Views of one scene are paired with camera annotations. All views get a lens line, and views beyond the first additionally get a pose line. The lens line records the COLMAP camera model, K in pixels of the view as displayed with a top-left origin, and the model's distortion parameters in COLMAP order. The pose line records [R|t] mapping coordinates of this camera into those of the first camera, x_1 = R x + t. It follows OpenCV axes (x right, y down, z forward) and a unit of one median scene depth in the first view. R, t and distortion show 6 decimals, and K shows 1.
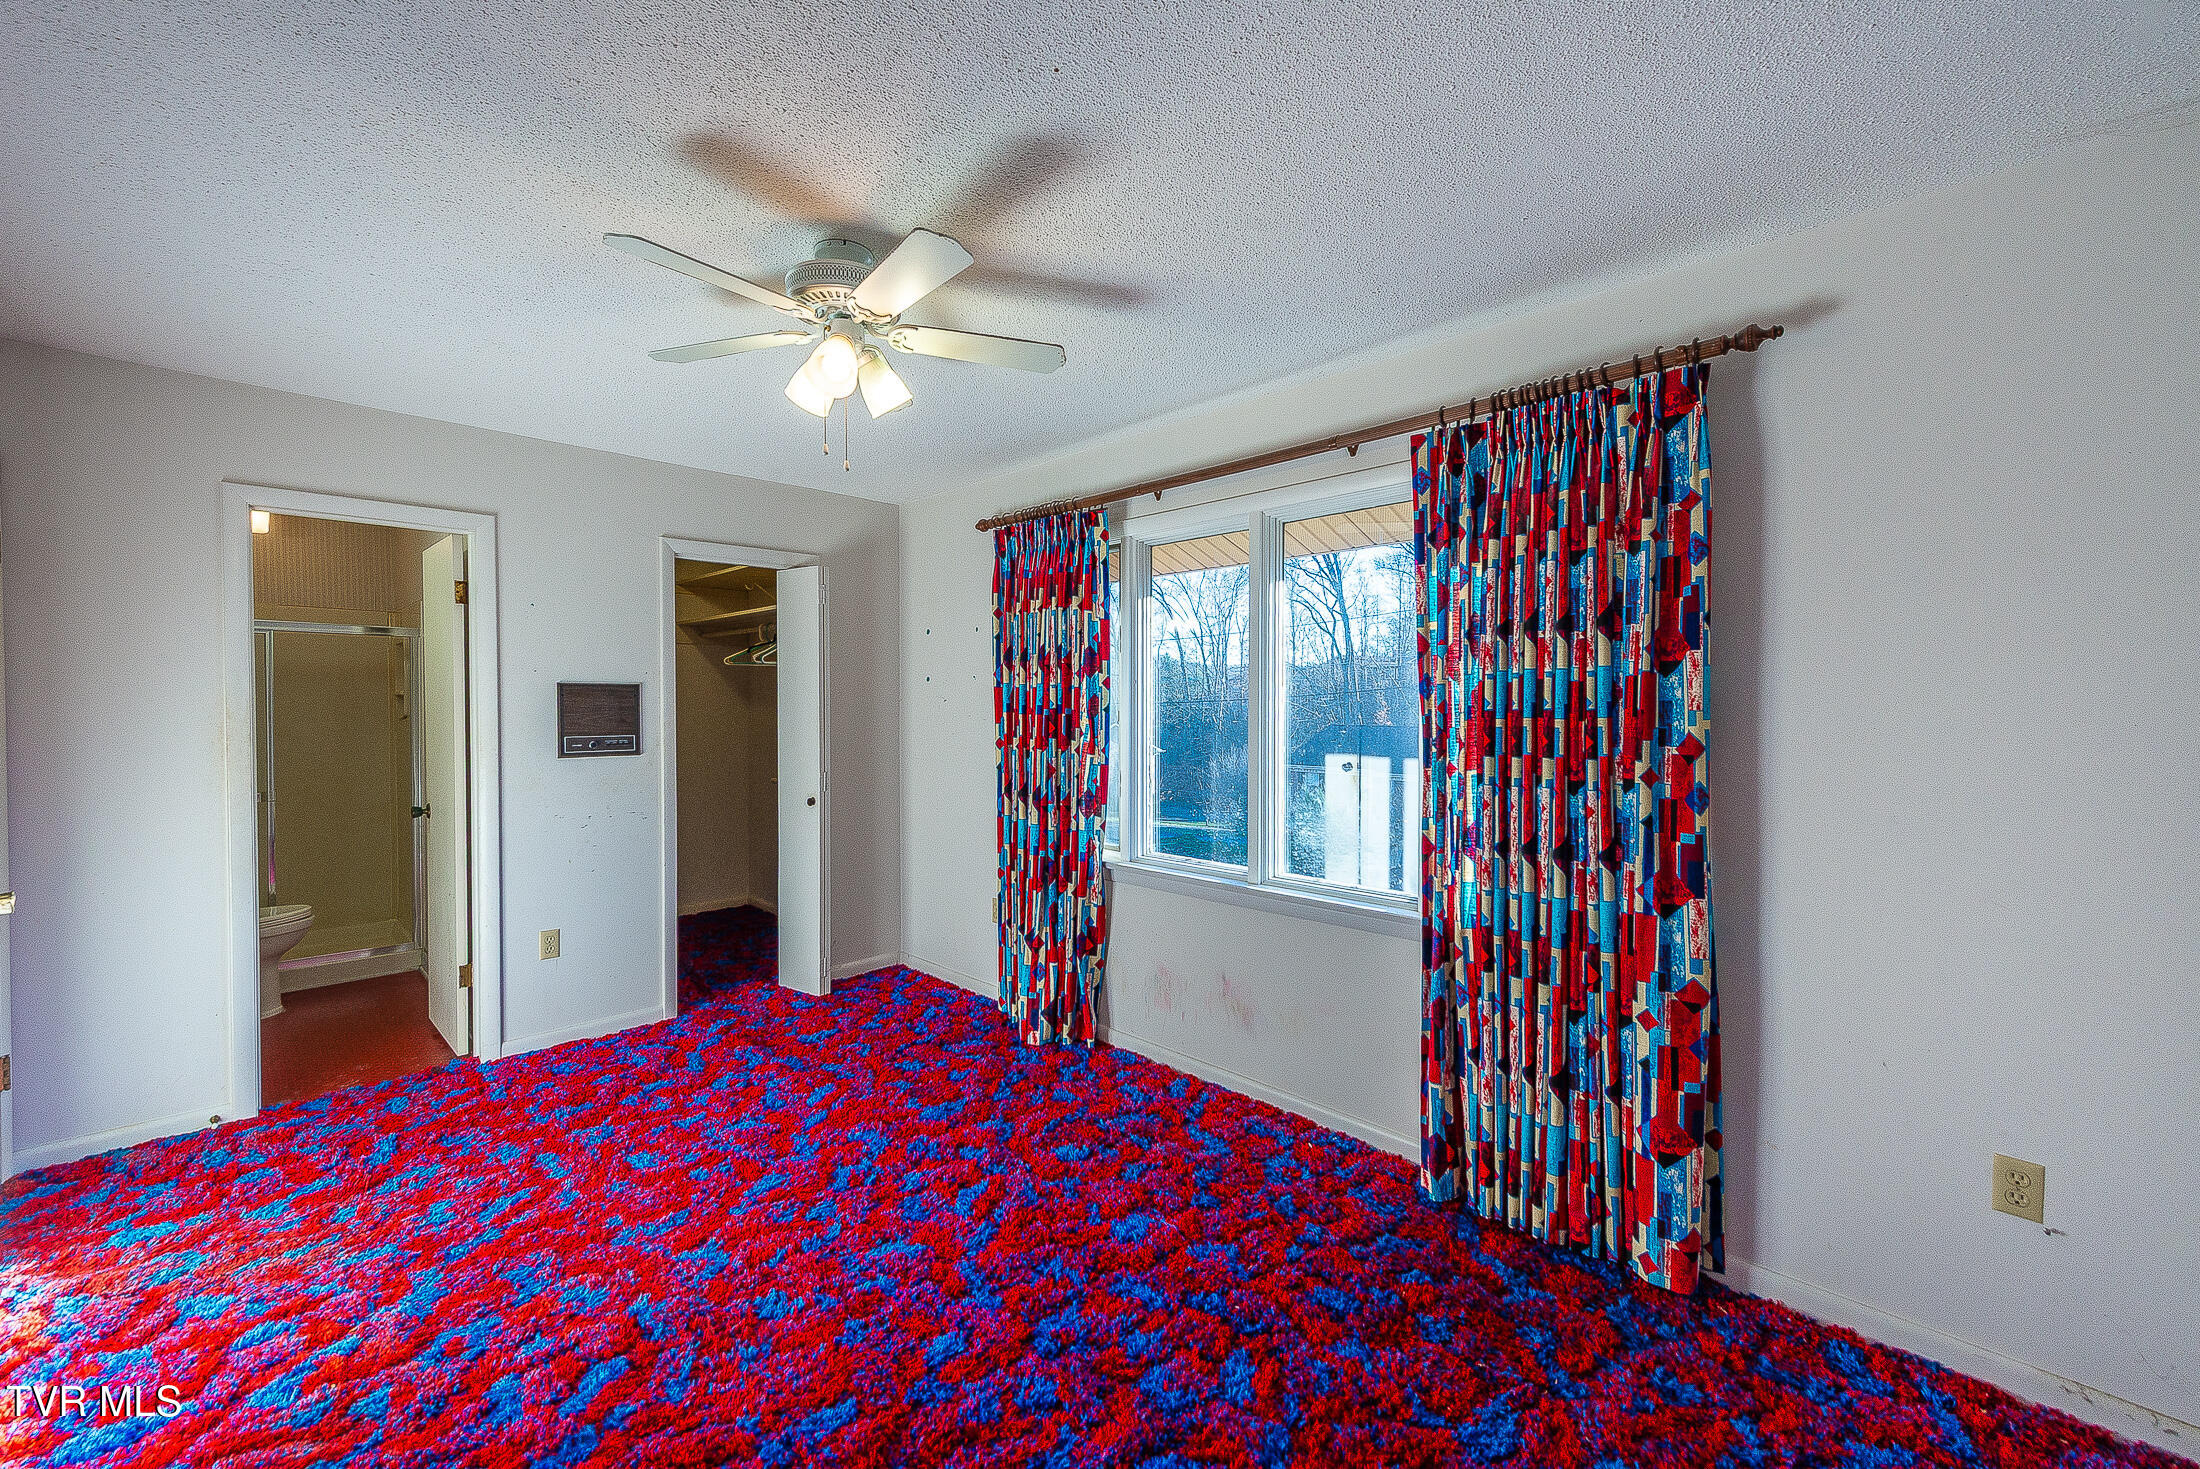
lens RADIAL K [[866.7, 0, 1092.6], [0, 866.7, 724.2], [0, 0, 1]] dist [0.015100, -0.006222]
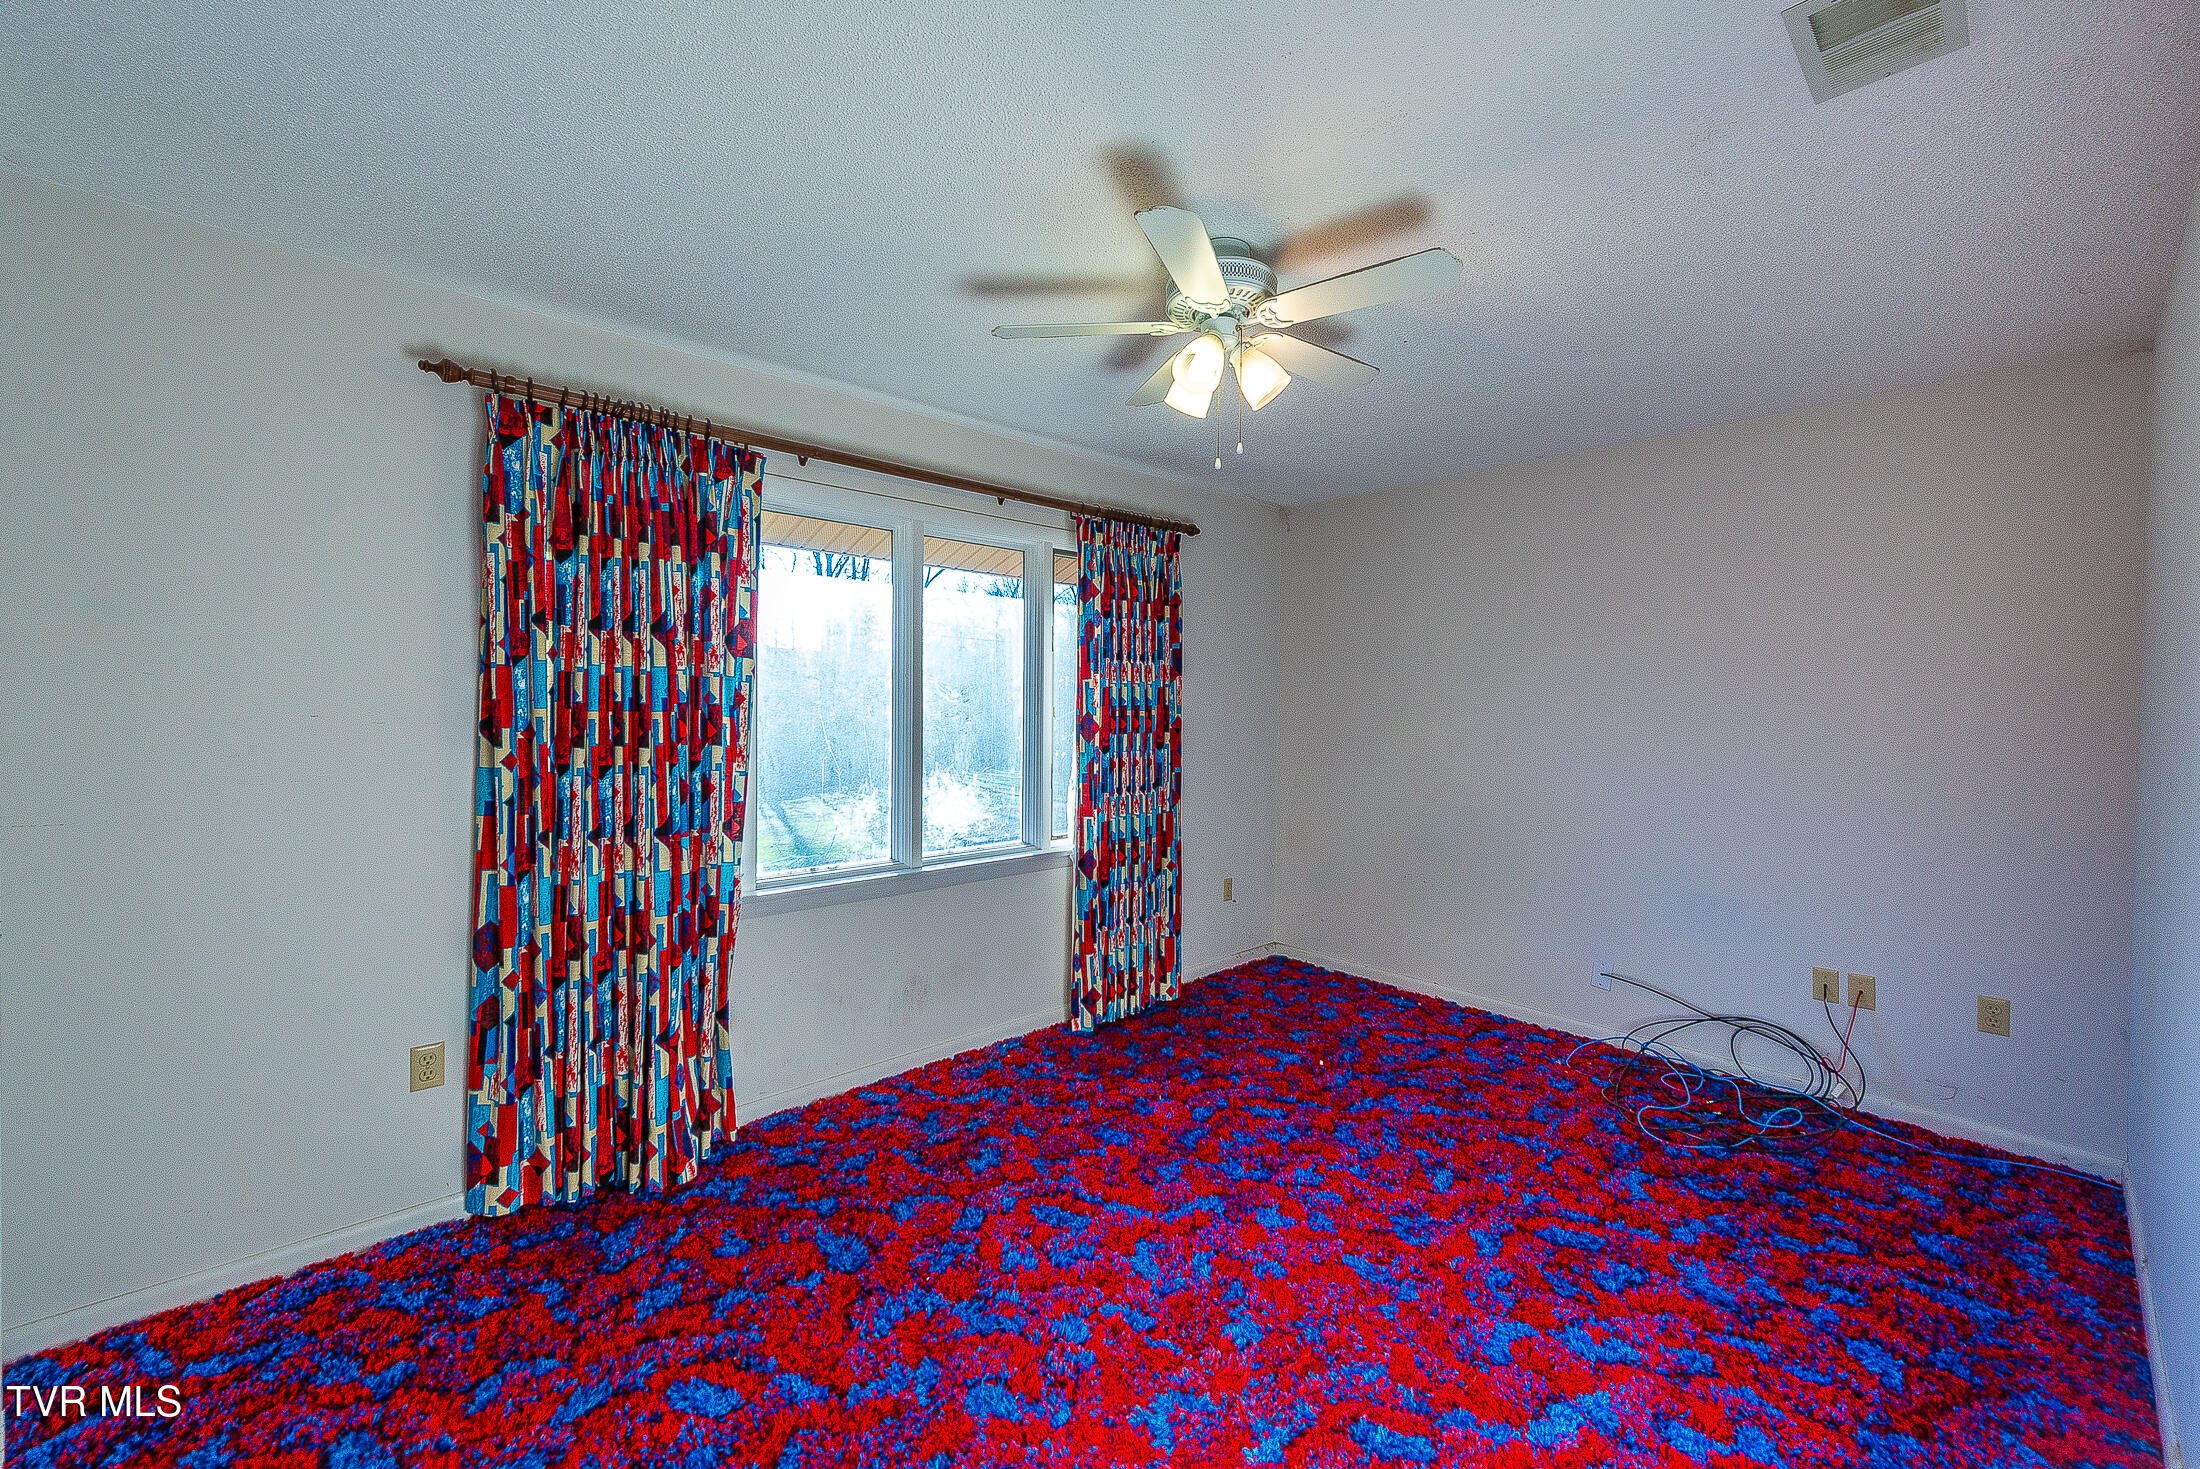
lens RADIAL K [[873.2, 0, 864.1], [0, 873.2, 707.9], [0, 0, 1]] dist [-0.000729, -0.000035]
pose [[0.129282, -0.007871, 0.991577, -0.756886], [0.012494, 0.999902, 0.006308, -0.017179], [-0.991529, 0.011574, 0.129367, 0.785007]]
